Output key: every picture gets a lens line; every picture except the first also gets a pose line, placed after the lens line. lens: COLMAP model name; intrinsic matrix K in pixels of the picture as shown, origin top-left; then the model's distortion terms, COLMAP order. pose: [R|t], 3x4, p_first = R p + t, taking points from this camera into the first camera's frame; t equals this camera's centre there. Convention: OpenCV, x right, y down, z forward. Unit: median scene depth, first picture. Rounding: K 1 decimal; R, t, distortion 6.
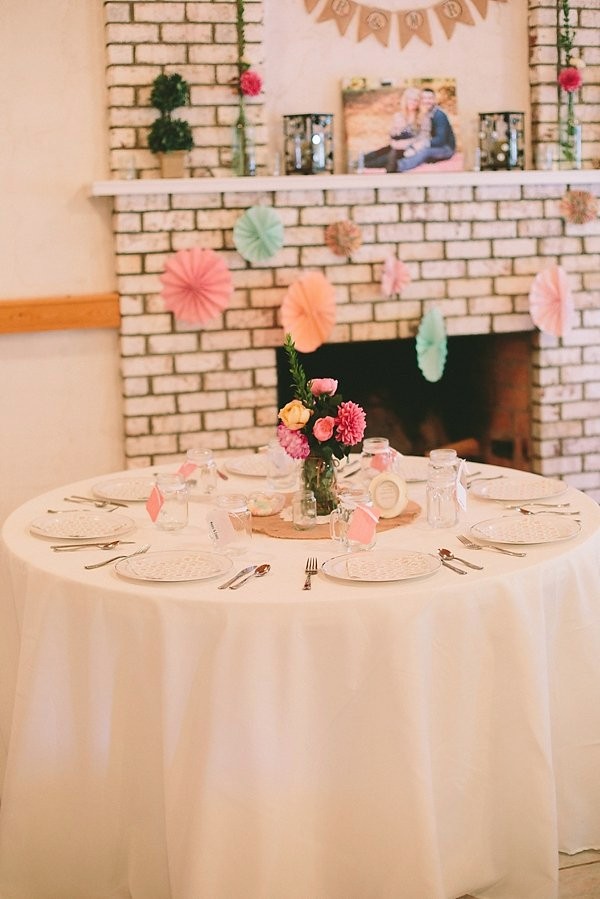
lens RADIAL K [[1445.1, 0, 300.0], [0, 1445.1, 449.5], [0, 0, 1]] dist [-0.181247, 0.213839]
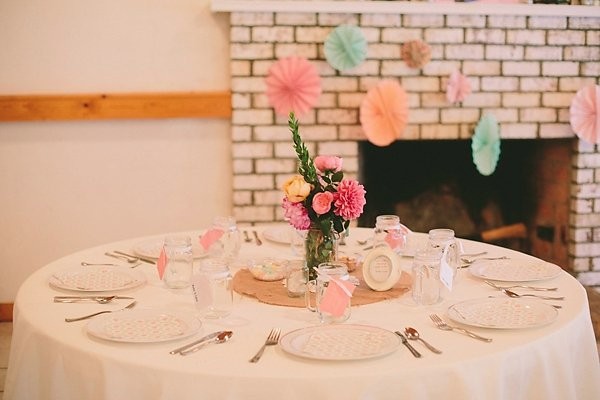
lens RADIAL K [[964.5, 0, 299.9], [0, 964.5, 210.8], [0, 0, 1]] dist [-0.181247, 0.213839]
pose [[0.986398, 0.055060, -0.154880, 0.066226], [-0.057047, 0.998336, -0.008414, -0.000957], [0.154159, 0.017135, 0.987897, 0.180143]]
